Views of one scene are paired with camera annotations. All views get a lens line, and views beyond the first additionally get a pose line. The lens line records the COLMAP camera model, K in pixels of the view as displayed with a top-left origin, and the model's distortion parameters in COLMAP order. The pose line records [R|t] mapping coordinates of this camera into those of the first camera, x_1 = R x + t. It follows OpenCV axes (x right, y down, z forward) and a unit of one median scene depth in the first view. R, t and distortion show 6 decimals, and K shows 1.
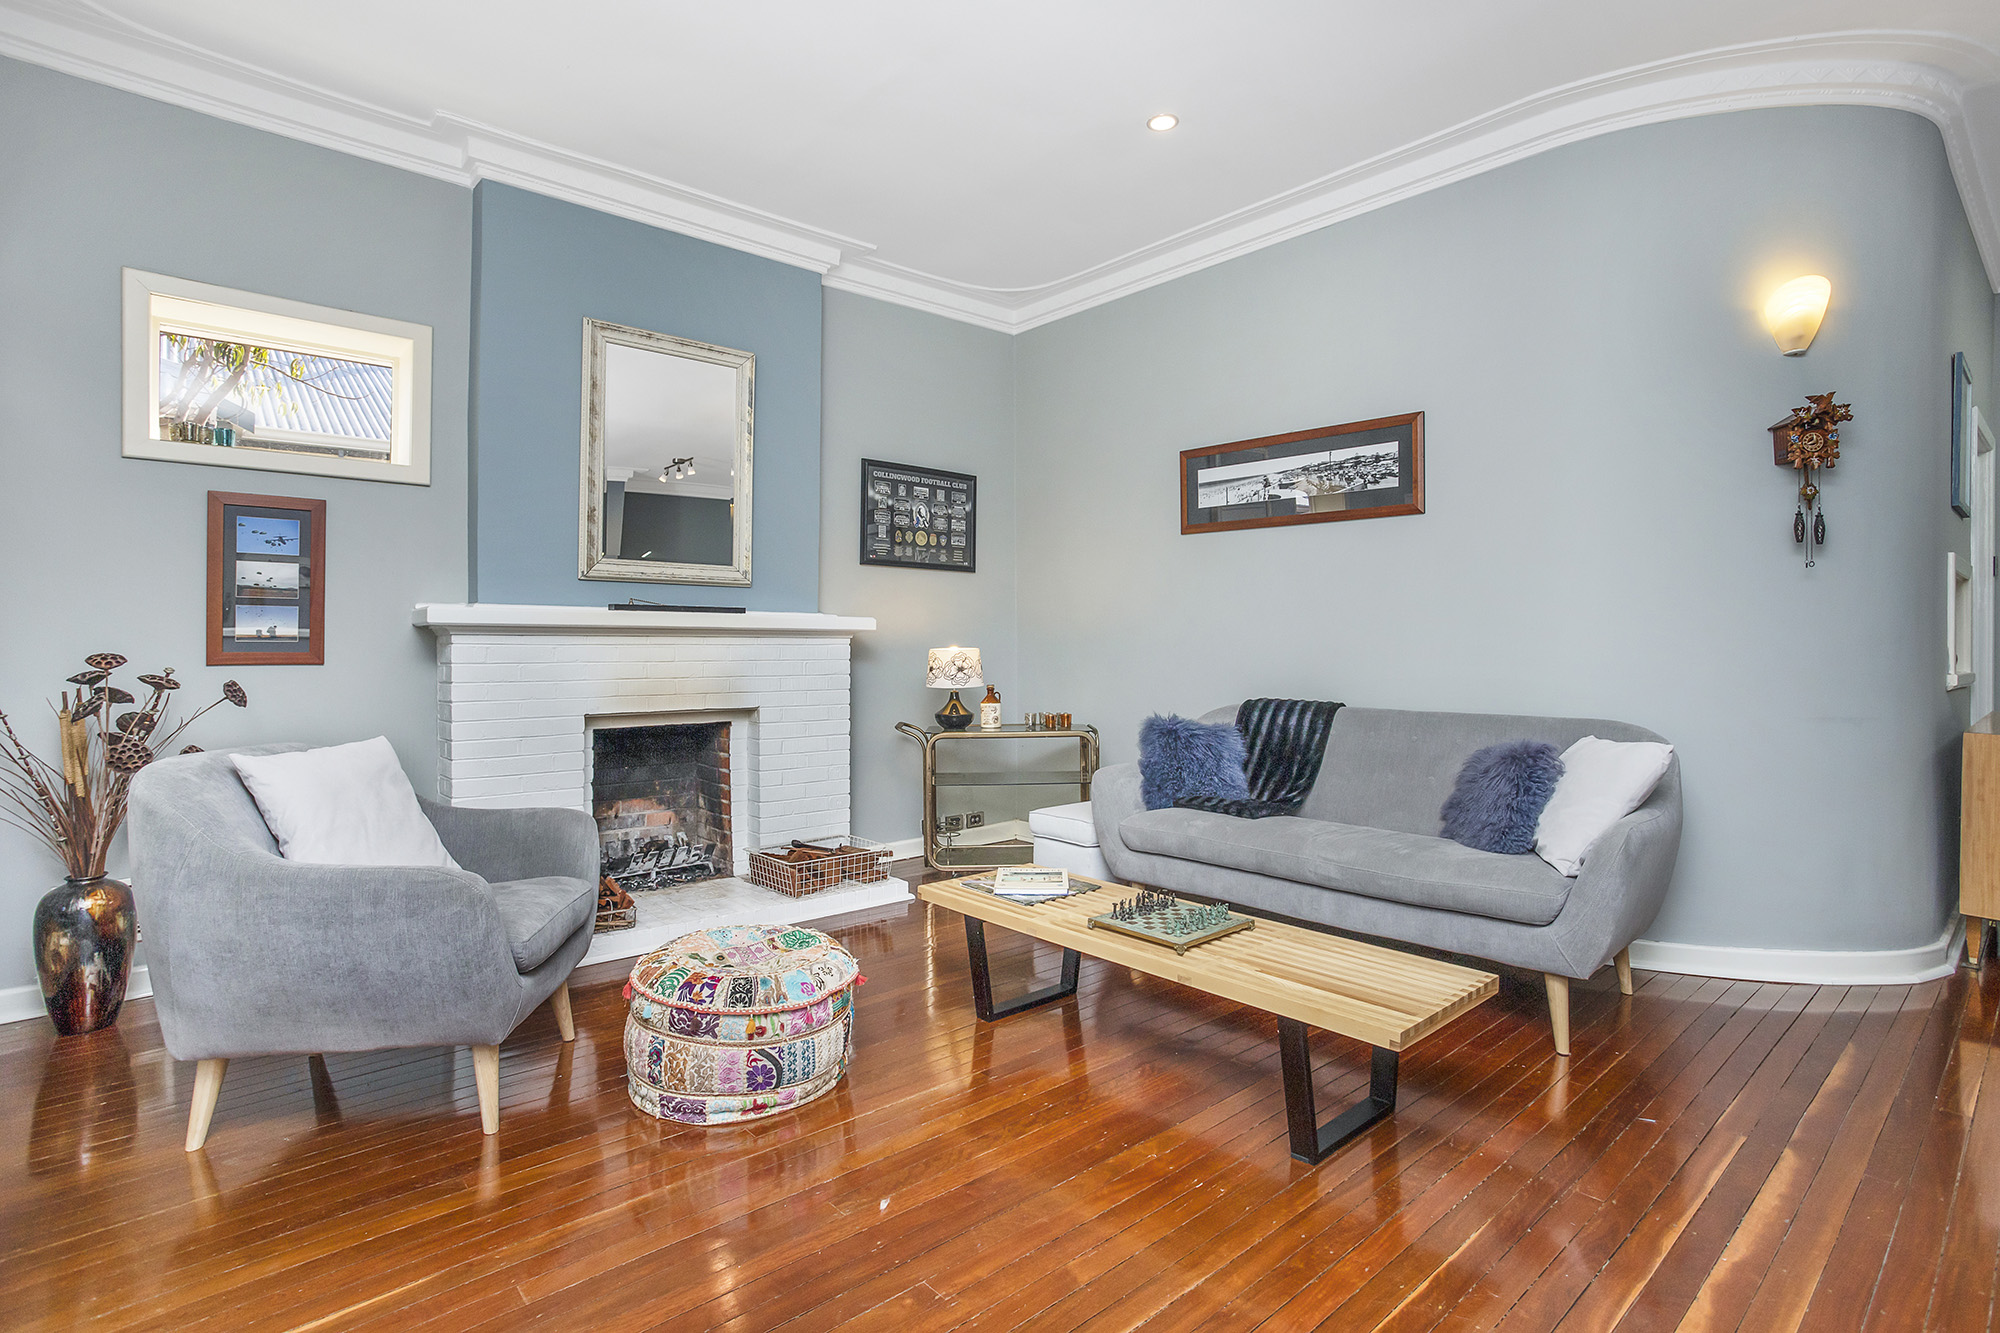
lens RADIAL K [[976.2, 0, 1029.3], [0, 976.2, 657.4], [0, 0, 1]] dist [-0.040764, 0.015272]
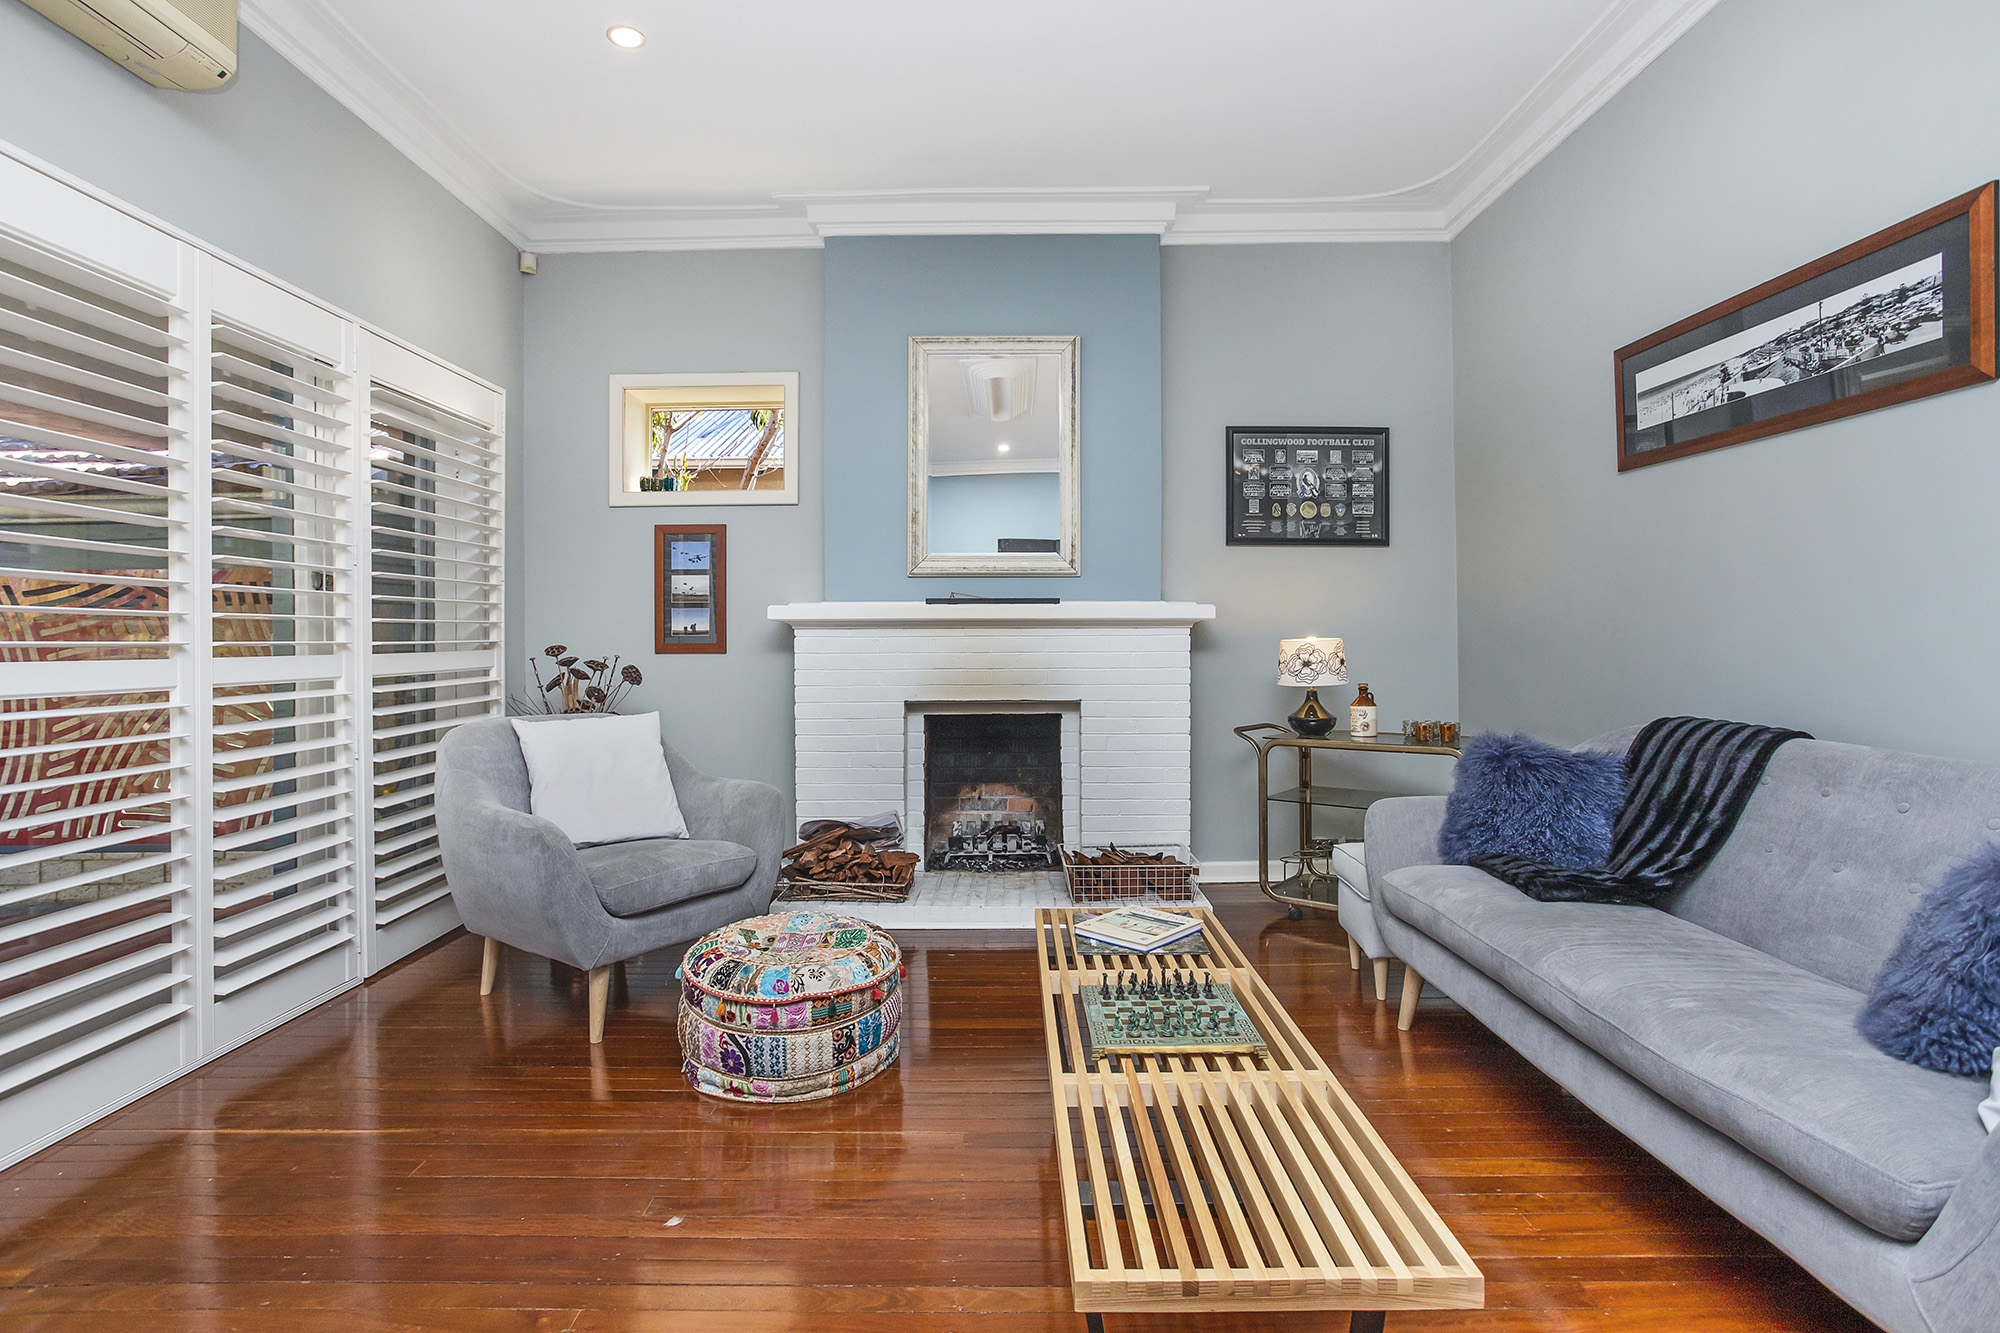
lens RADIAL K [[976.2, 0, 986.4], [0, 976.2, 654.5], [0, 0, 1]] dist [-0.040764, 0.015272]
pose [[0.736603, 0.007548, -0.676283, 0.336695], [-0.003259, 0.999966, 0.007611, -0.001753], [0.676318, -0.003402, 0.736602, 0.239966]]
